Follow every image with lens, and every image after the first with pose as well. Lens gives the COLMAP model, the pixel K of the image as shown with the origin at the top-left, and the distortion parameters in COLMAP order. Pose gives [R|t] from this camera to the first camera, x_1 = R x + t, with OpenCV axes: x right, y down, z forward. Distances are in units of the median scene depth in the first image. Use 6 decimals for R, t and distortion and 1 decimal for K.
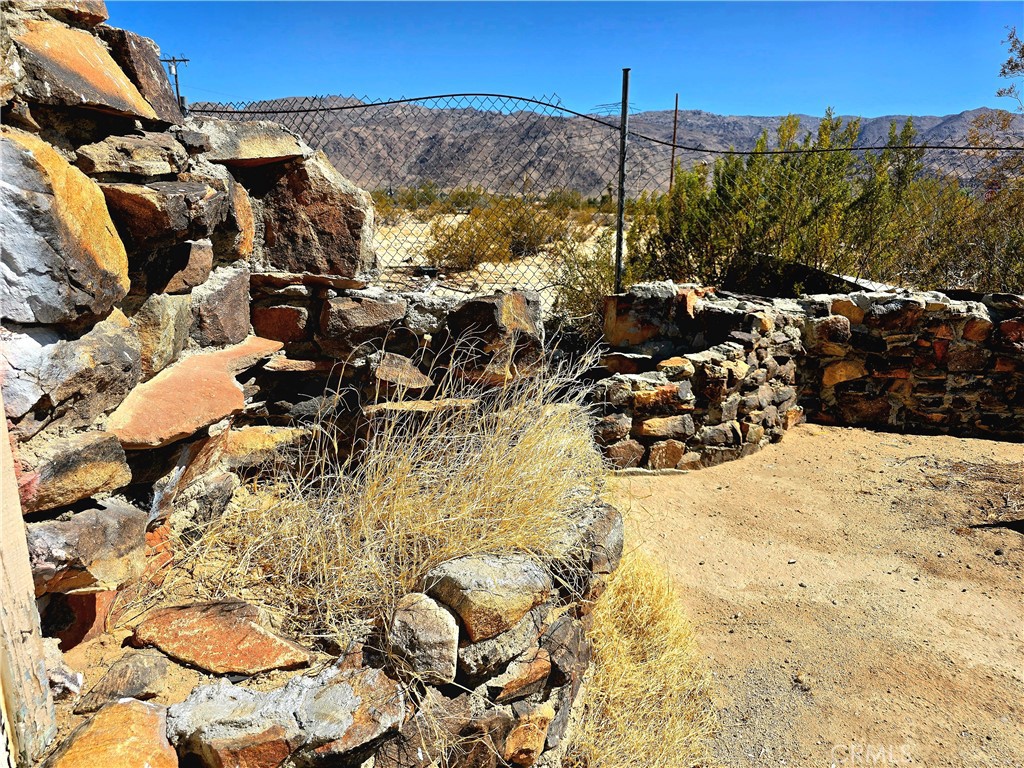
lens RADIAL K [[707.3, 0, 511.0], [0, 707.3, 381.8], [0, 0, 1]] dist [0.062586, -0.019627]
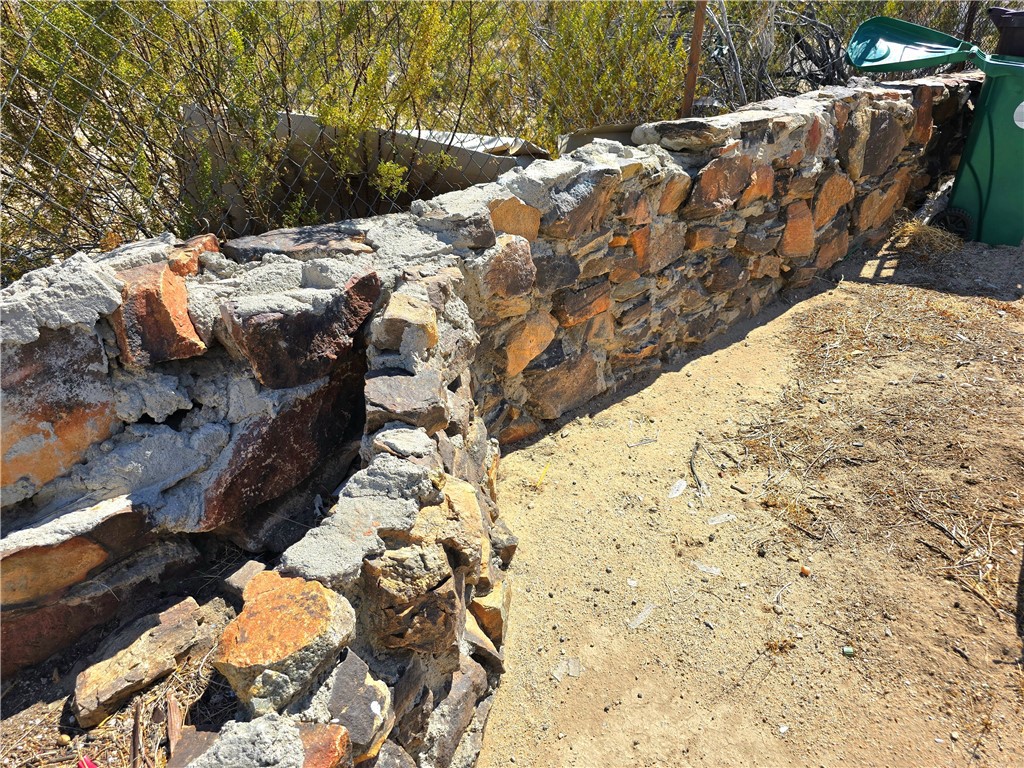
lens RADIAL K [[707.3, 0, 508.2], [0, 707.3, 388.2], [0, 0, 1]] dist [0.062586, -0.019627]
pose [[0.690738, -0.409646, 0.595879, 0.145280], [0.264414, 0.910074, 0.319139, -0.147411], [-0.673028, -0.062883, 0.736939, 0.652813]]
